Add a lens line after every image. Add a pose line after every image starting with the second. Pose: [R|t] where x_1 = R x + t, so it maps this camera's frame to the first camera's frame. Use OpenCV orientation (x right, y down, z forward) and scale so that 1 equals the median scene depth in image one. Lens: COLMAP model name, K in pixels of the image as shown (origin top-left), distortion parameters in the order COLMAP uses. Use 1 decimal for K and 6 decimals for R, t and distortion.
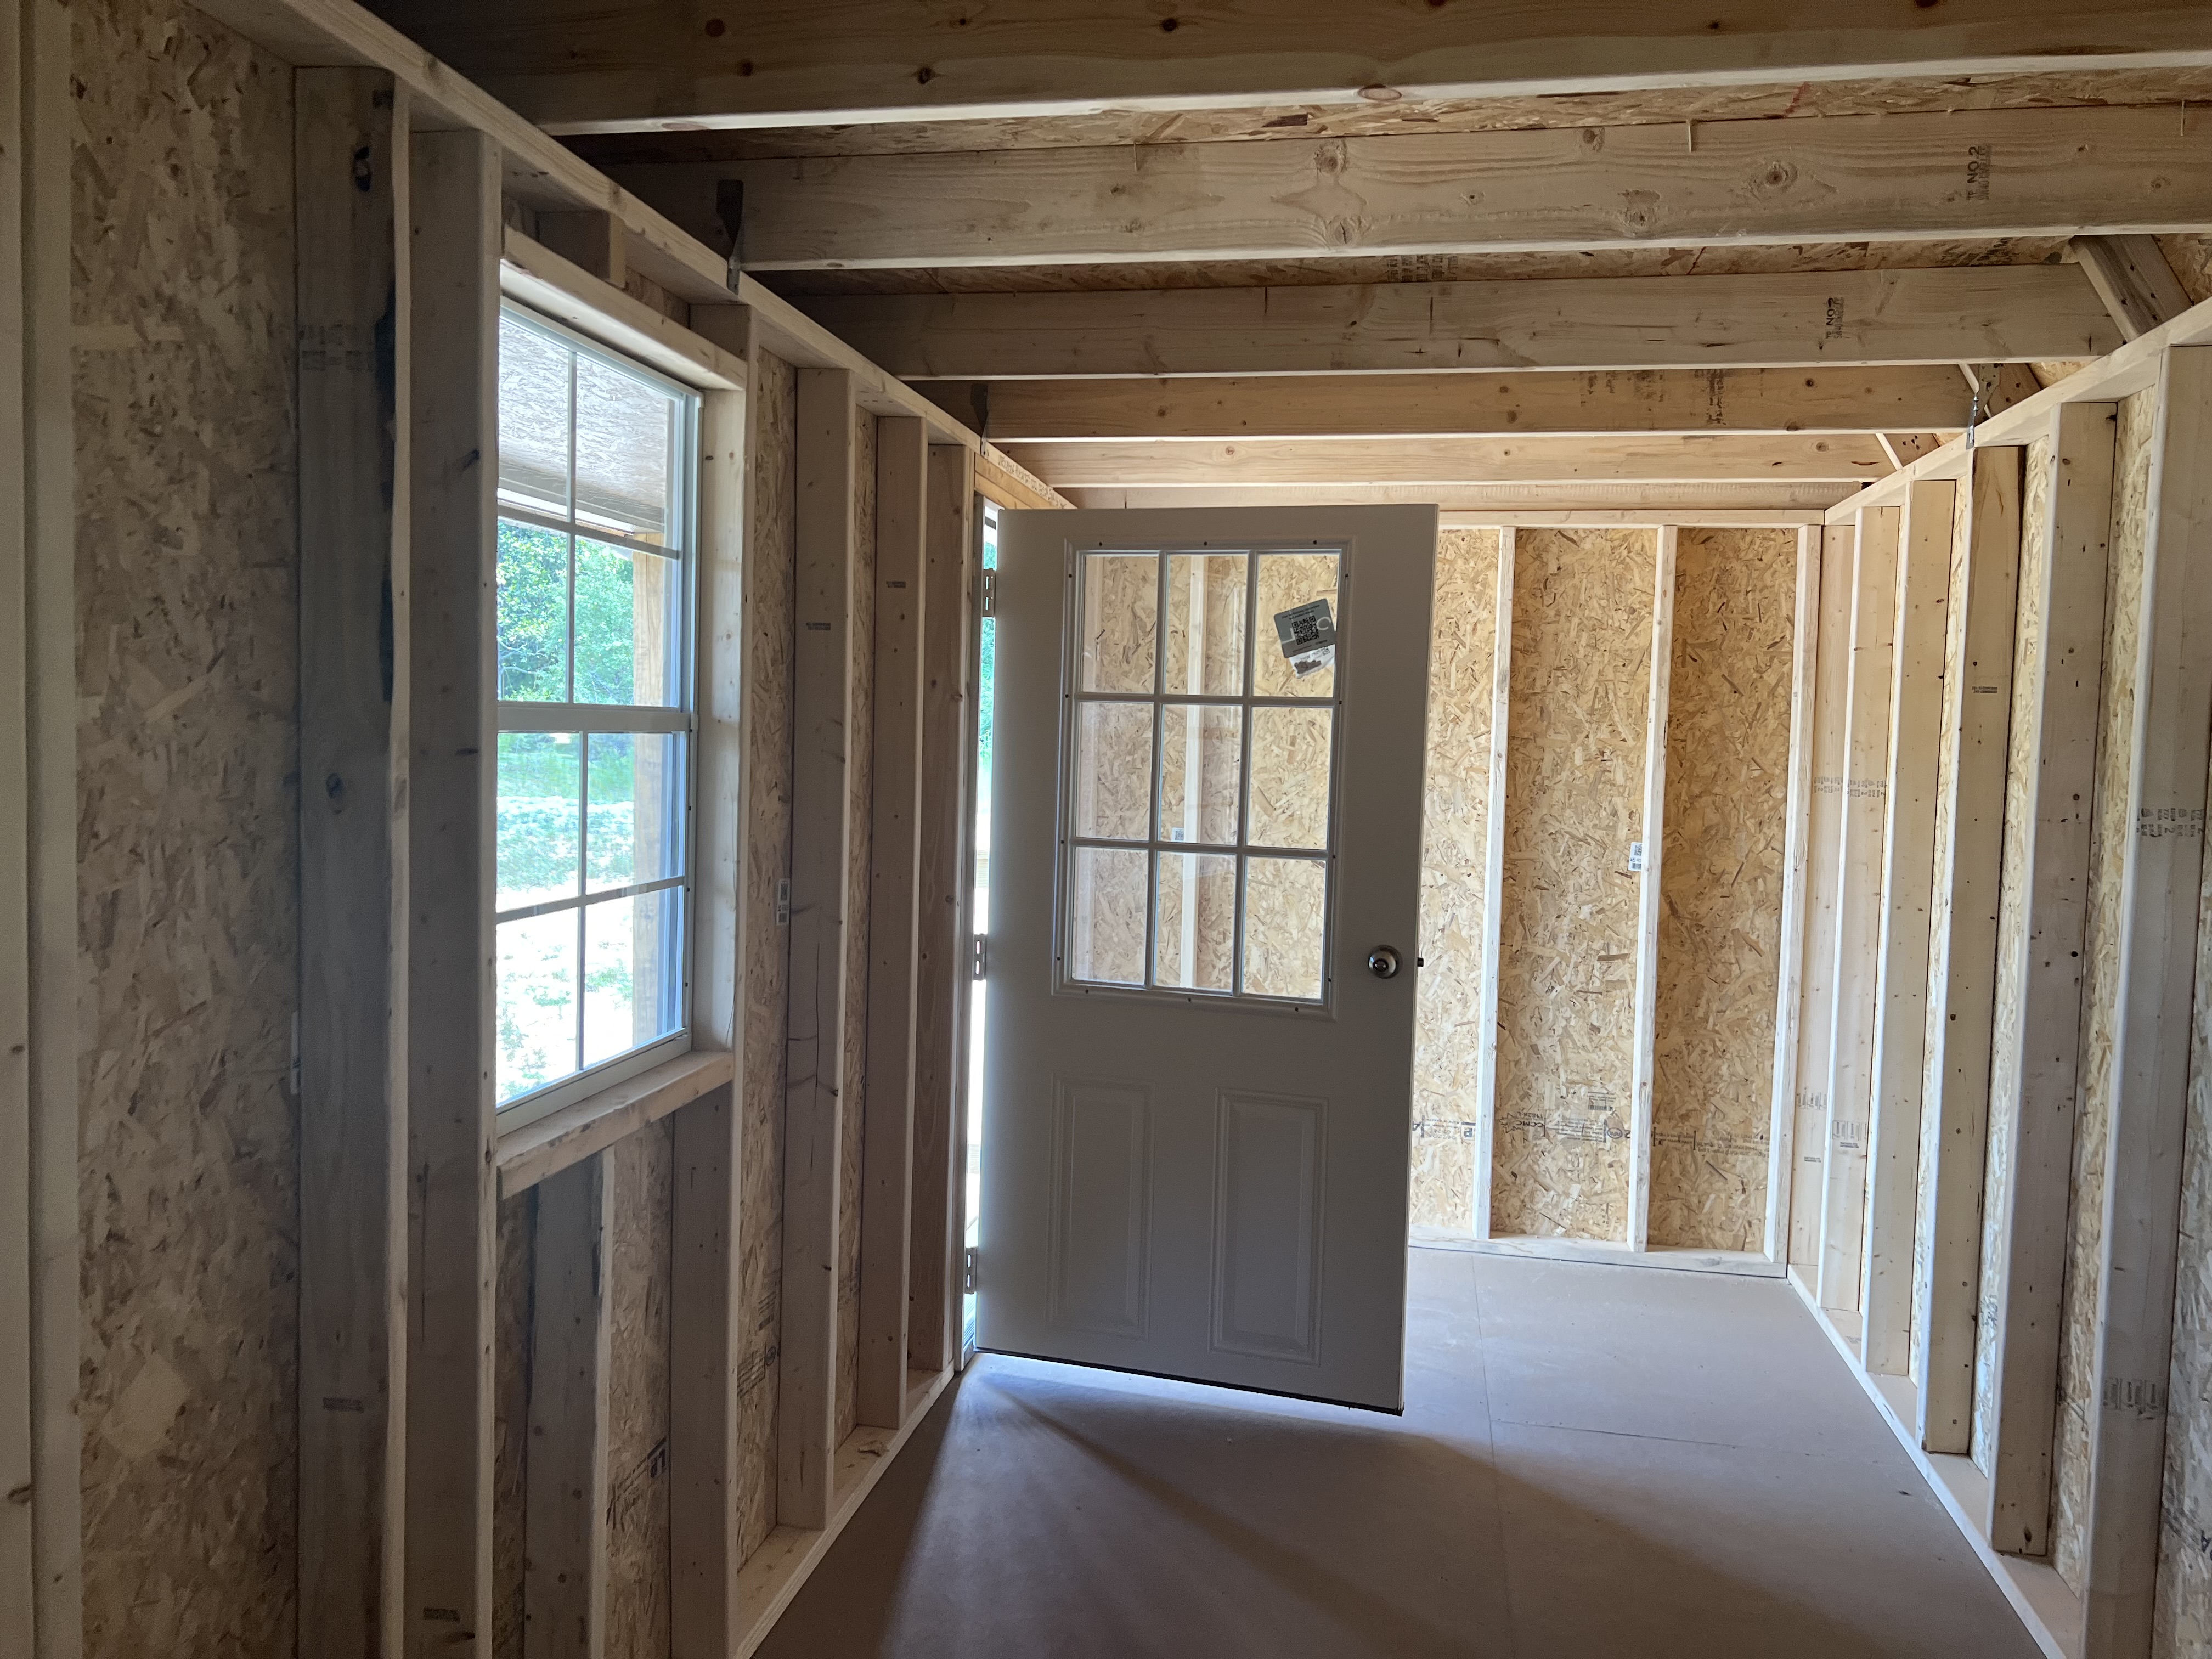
lens RADIAL K [[1662.0, 0, 1106.0], [0, 1662.0, 829.5], [0, 0, 1]] dist [0.050781, -0.056885]
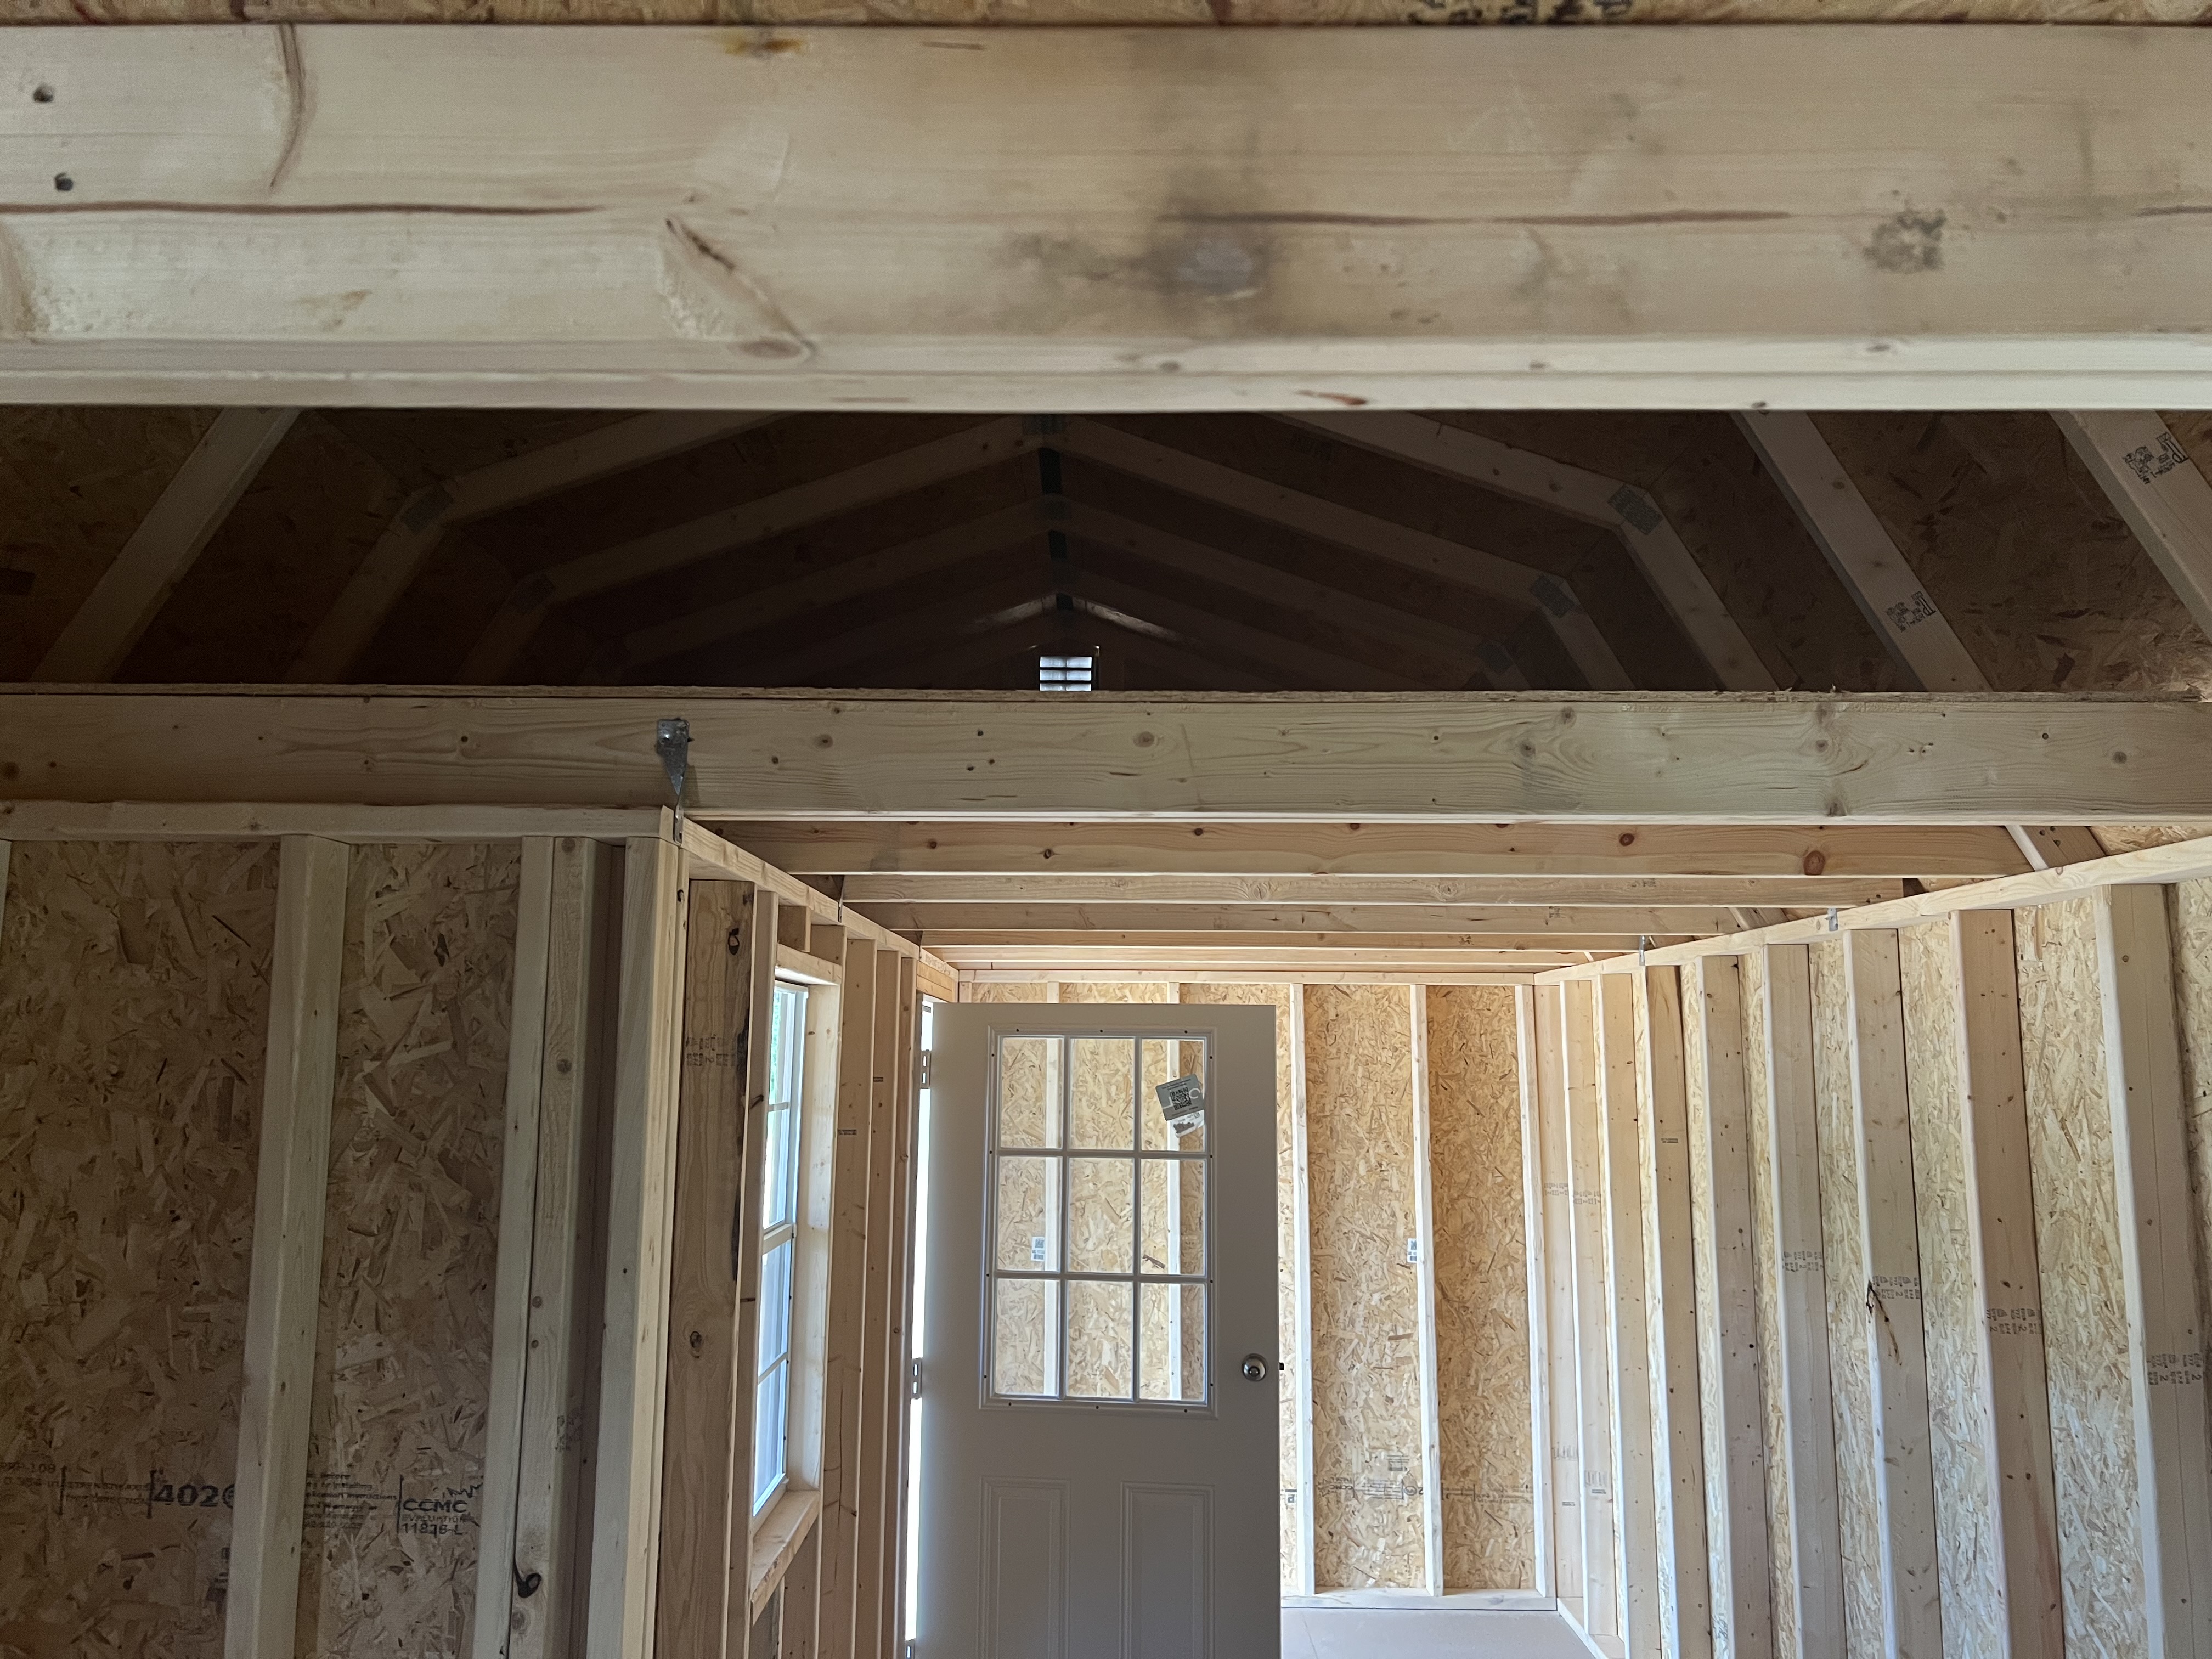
lens RADIAL K [[1662.0, 0, 1106.0], [0, 1662.0, 829.5], [0, 0, 1]] dist [0.050781, -0.056885]
pose [[0.983873, 0.003838, 0.178829, -0.128193], [0.030708, 0.981302, -0.190008, -0.062556], [-0.176214, 0.192435, 0.965359, -0.211645]]
